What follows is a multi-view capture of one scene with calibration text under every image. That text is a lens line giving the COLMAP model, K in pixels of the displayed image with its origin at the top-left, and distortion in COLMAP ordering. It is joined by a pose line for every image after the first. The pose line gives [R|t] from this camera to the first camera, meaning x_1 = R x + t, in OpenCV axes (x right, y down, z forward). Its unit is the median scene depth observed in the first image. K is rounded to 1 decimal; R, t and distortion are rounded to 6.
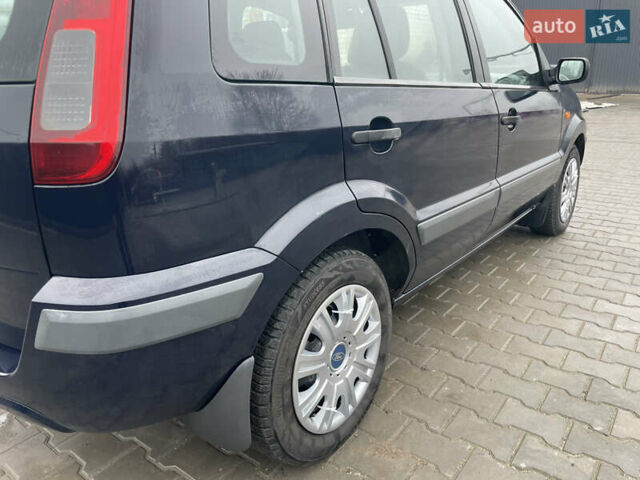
lens RADIAL K [[480.6, 0, 322.2], [0, 480.6, 244.9], [0, 0, 1]] dist [0.085323, -0.111445]
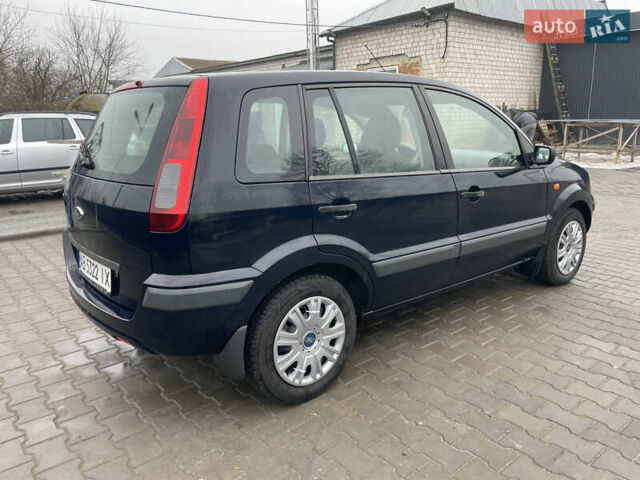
lens RADIAL K [[486.3, 0, 327.0], [0, 486.3, 242.0], [0, 0, 1]] dist [0.084052, -0.112273]
pose [[0.976279, 0.056463, -0.209023, 0.425703], [-0.074774, 0.993925, -0.080758, 0.030903], [0.203193, 0.094472, 0.974570, -0.642194]]
